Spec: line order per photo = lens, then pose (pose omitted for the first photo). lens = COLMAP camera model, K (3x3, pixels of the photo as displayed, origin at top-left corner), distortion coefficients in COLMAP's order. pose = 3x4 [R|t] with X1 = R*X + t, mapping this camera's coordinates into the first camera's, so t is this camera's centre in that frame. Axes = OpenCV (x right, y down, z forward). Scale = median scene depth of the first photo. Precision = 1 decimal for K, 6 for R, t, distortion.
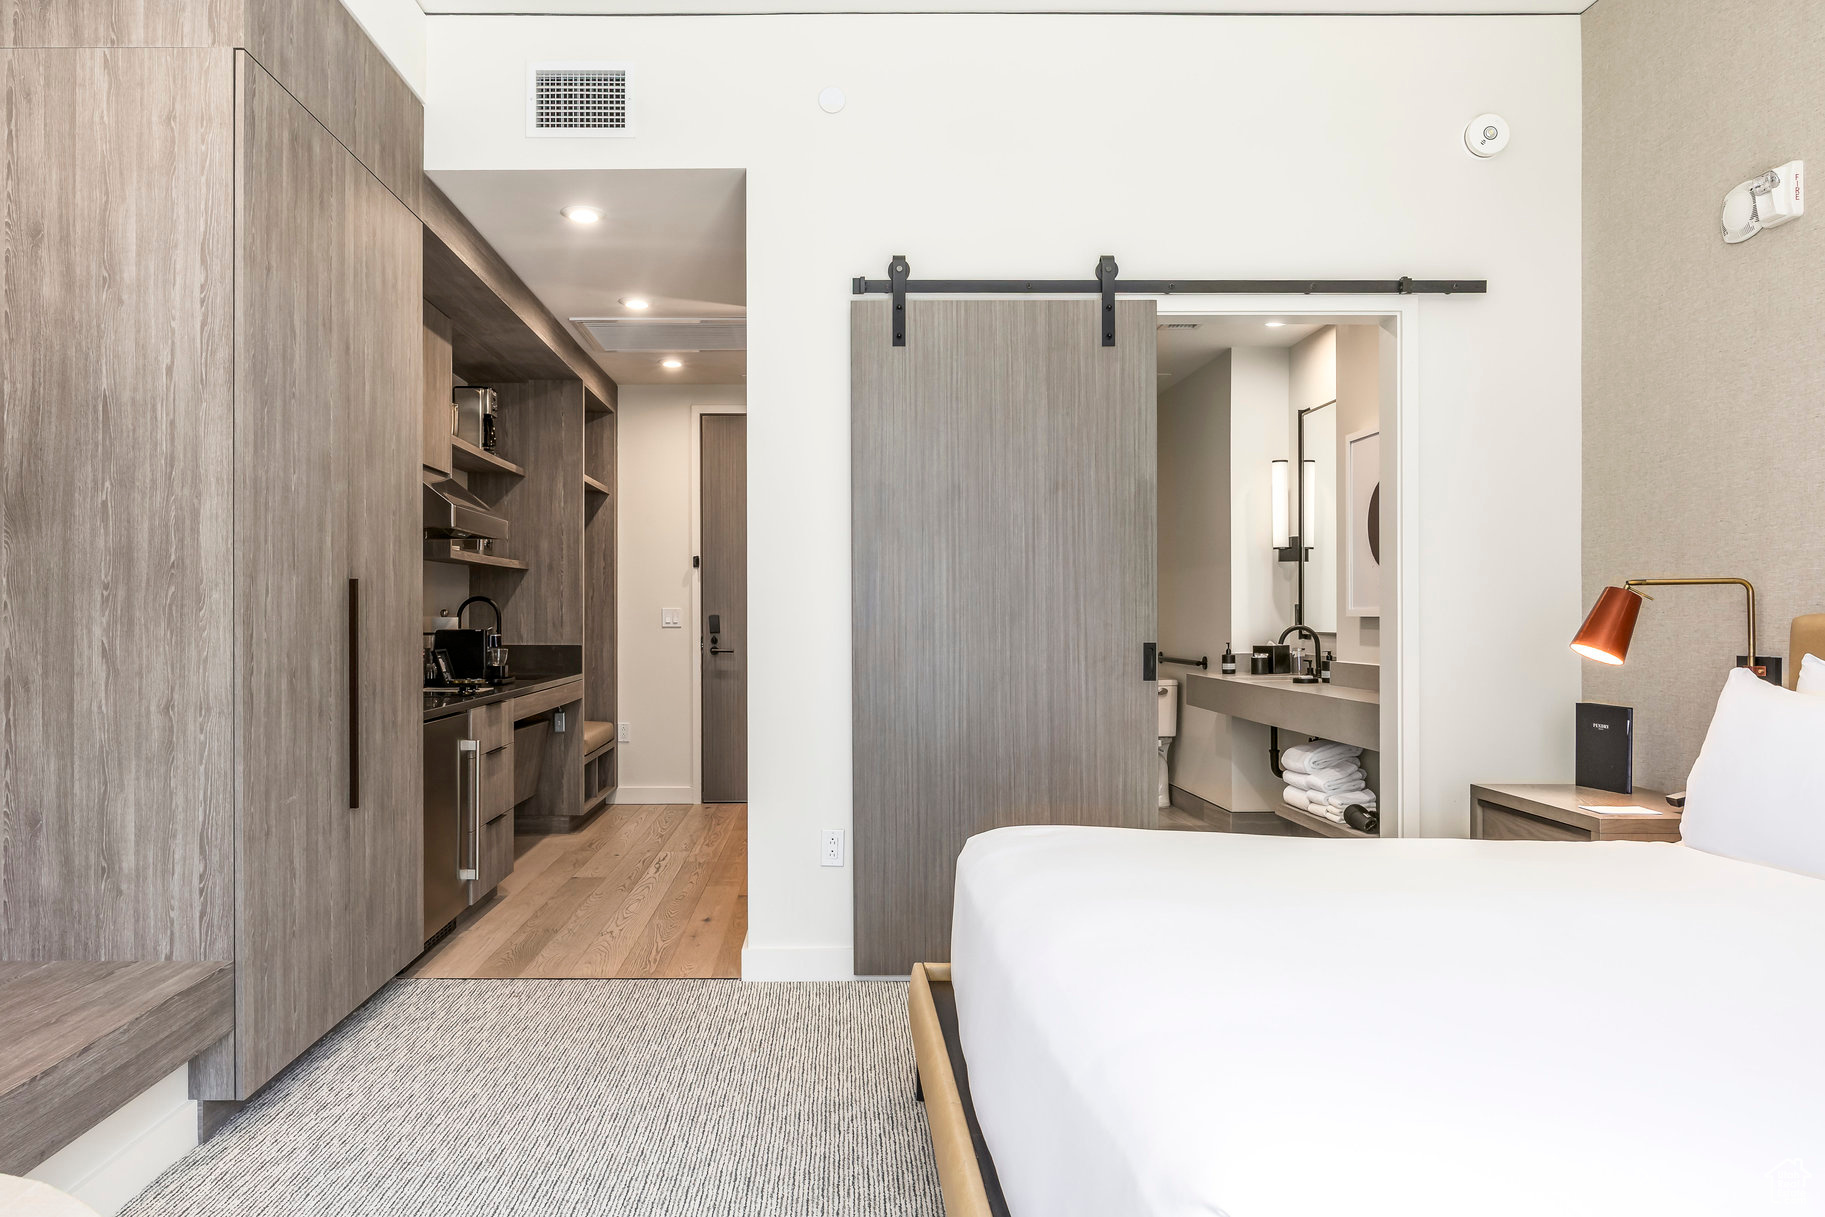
lens RADIAL K [[1244.5, 0, 841.2], [0, 1244.5, 615.1], [0, 0, 1]] dist [0.002903, 0.002755]
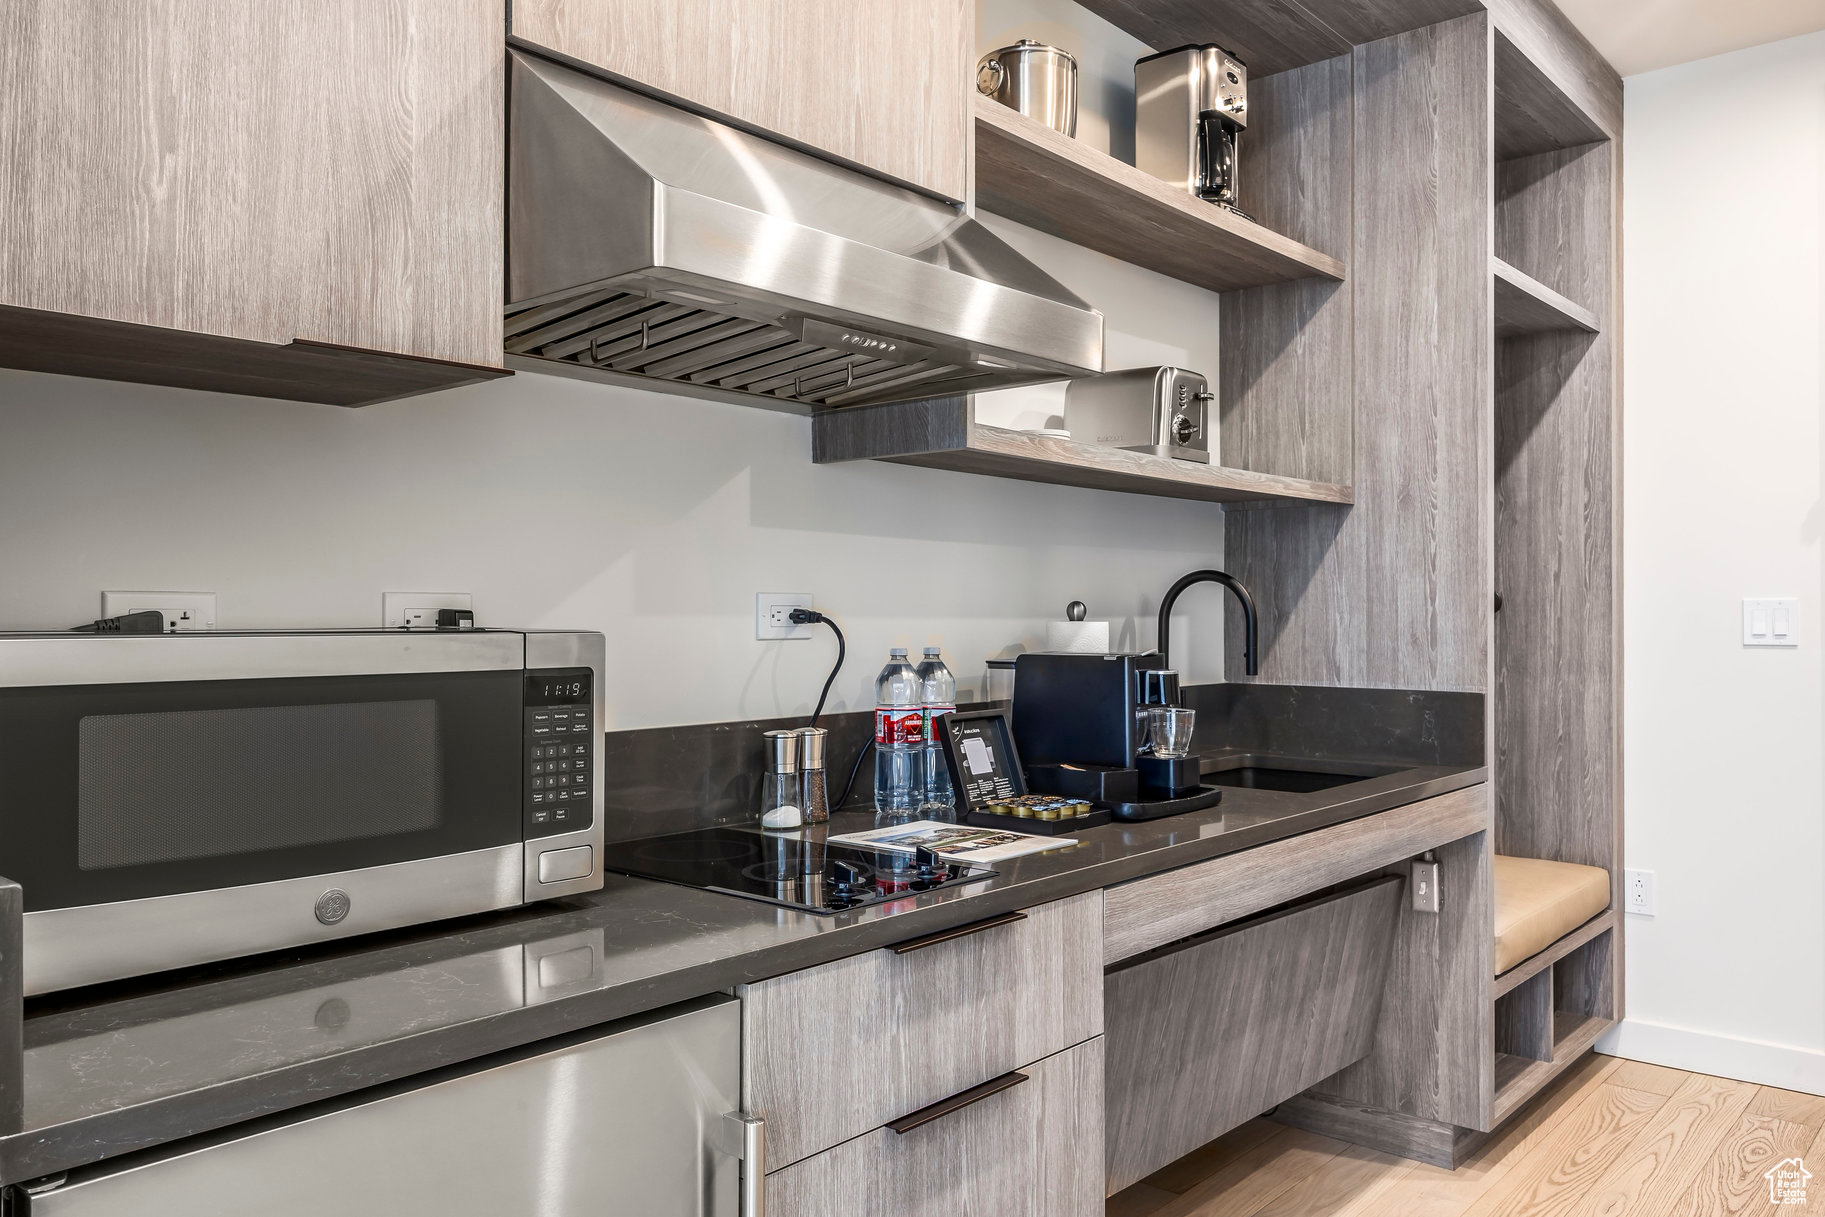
lens RADIAL K [[1383.8, 0, 940.7], [0, 1383.8, 607.5], [0, 0, 1]] dist [-0.000347, 0.007352]
pose [[0.761167, -0.001389, -0.648555, -0.096488], [-0.001575, 0.999991, -0.003990, -0.001094], [0.648554, 0.004059, 0.761157, 0.941268]]
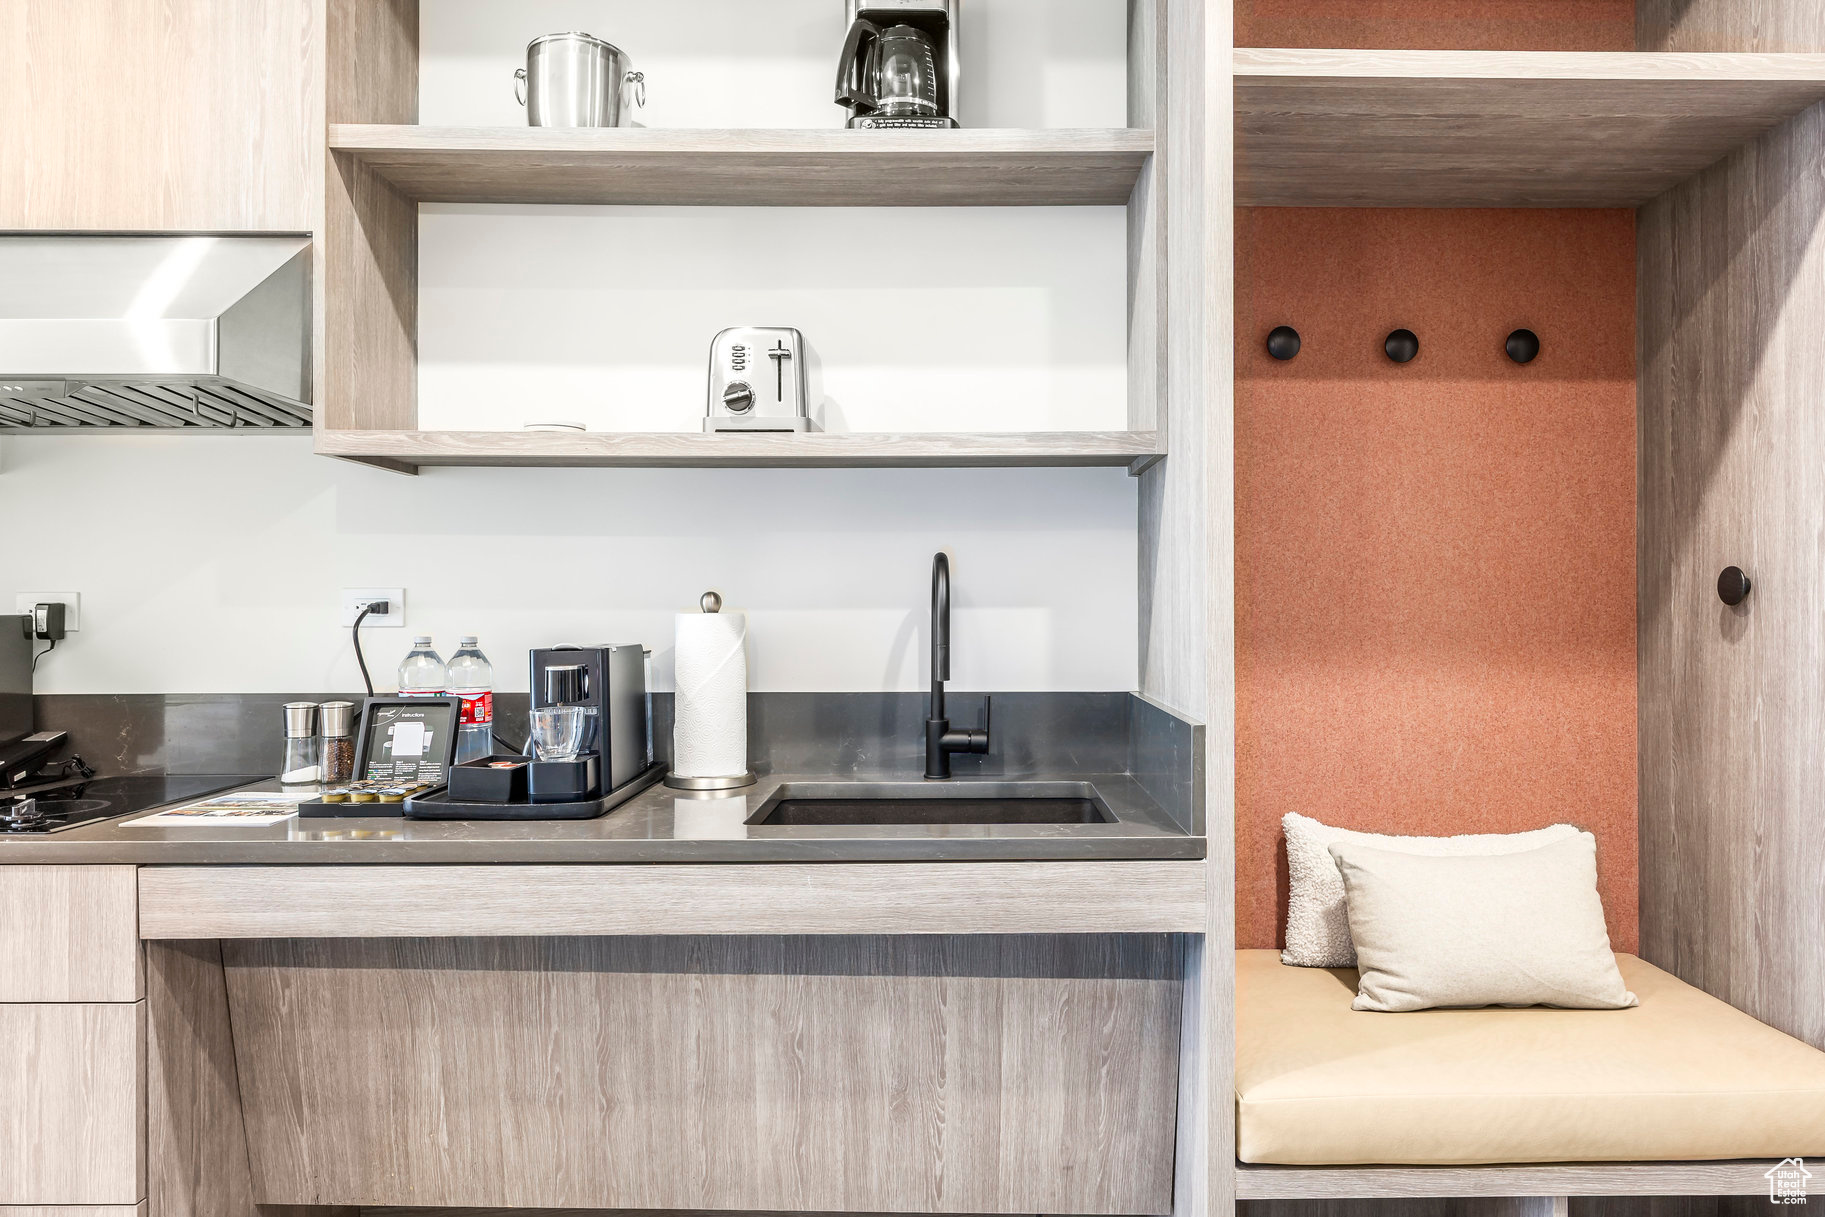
lens RADIAL K [[1200.3, 0, 997.7], [0, 1200.3, 592.9], [0, 0, 1]] dist [0.002437, -0.002271]
pose [[0.005579, -0.004434, -0.999975, 0.067278], [-0.000080, 0.999990, -0.004435, -0.003766], [0.999984, 0.000105, 0.005578, 1.610418]]
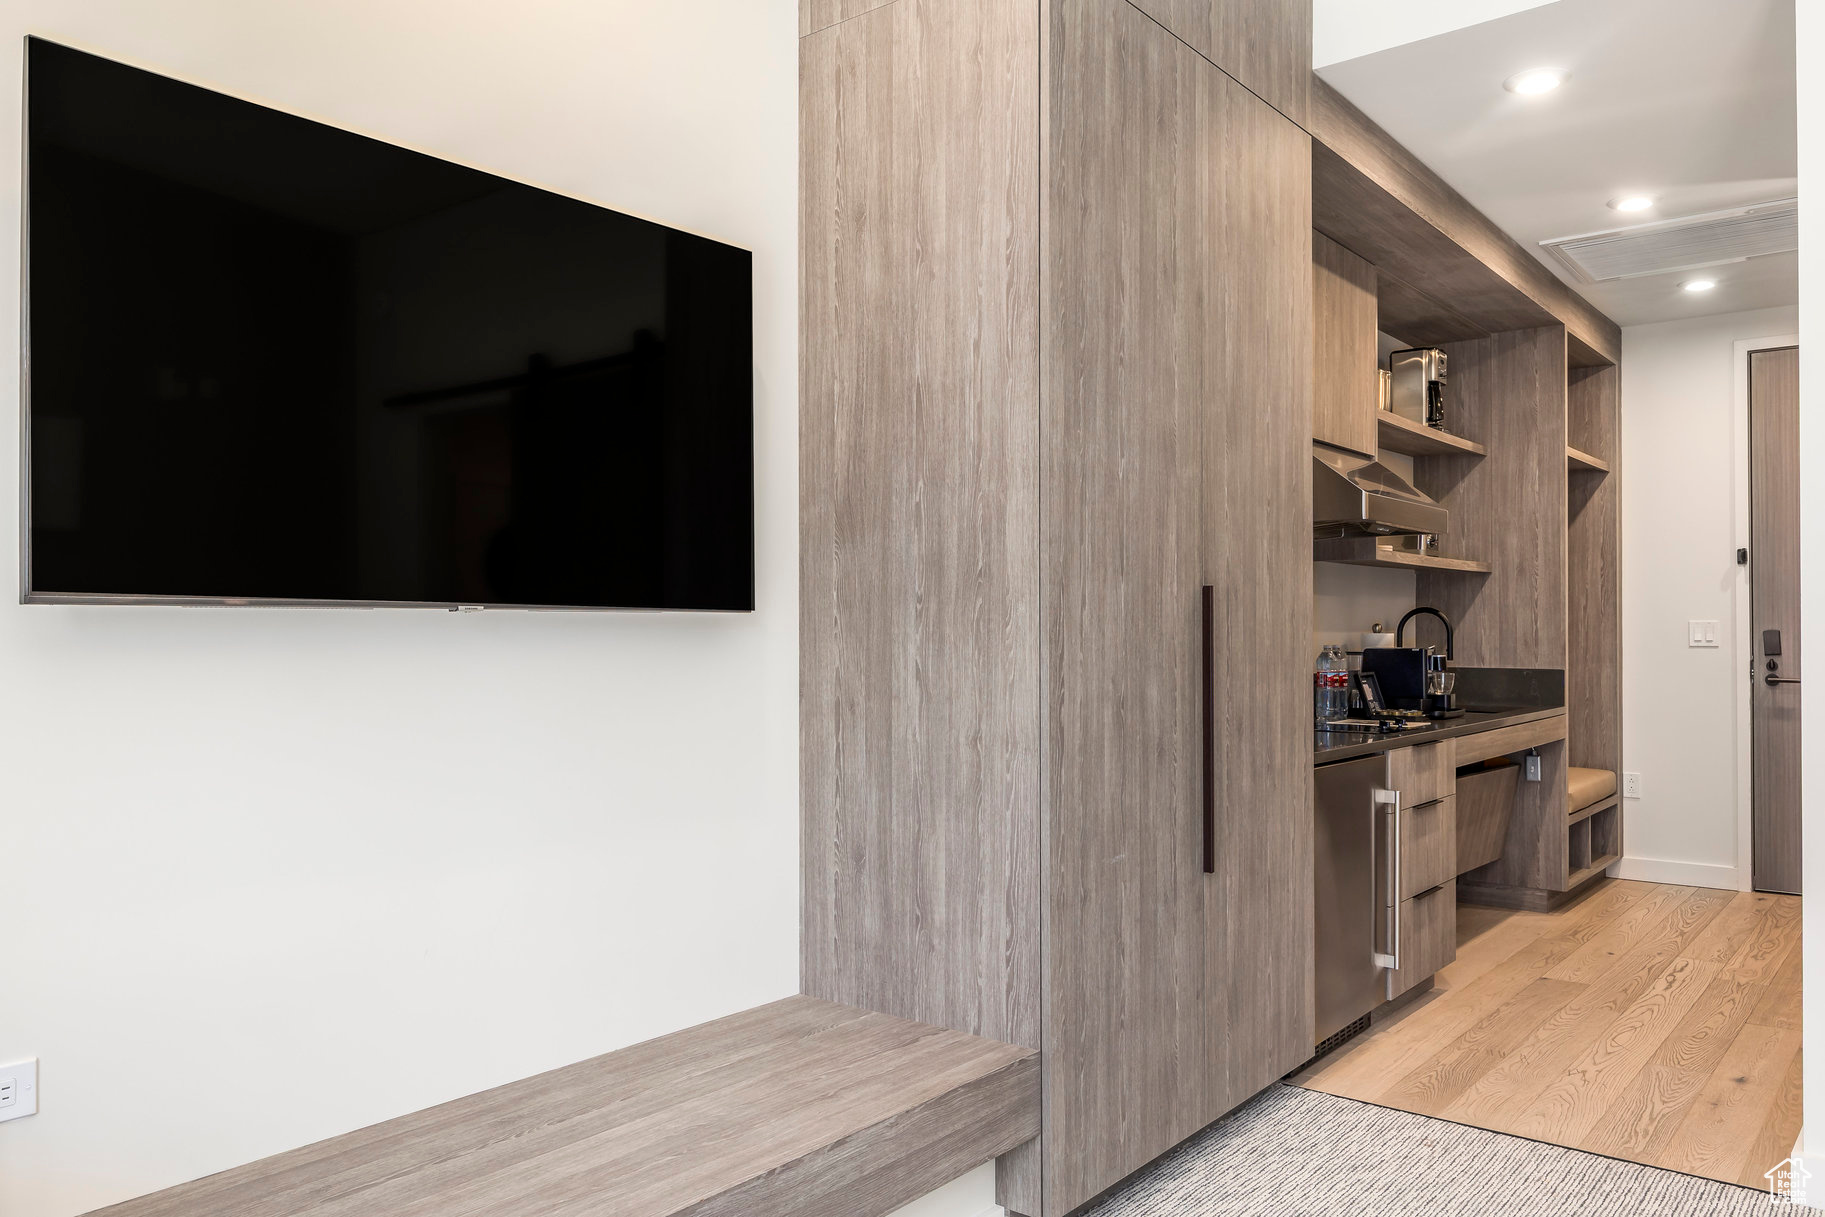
lens RADIAL K [[1338.3, 0, 912.5], [0, 1338.3, 625.0], [0, 0, 1]] dist [-0.004223, -0.000643]
pose [[0.772672, -0.002948, -0.634799, 0.007035], [0.000646, 0.999992, -0.003857, -0.000645], [0.634805, 0.002570, 0.772668, 0.182684]]
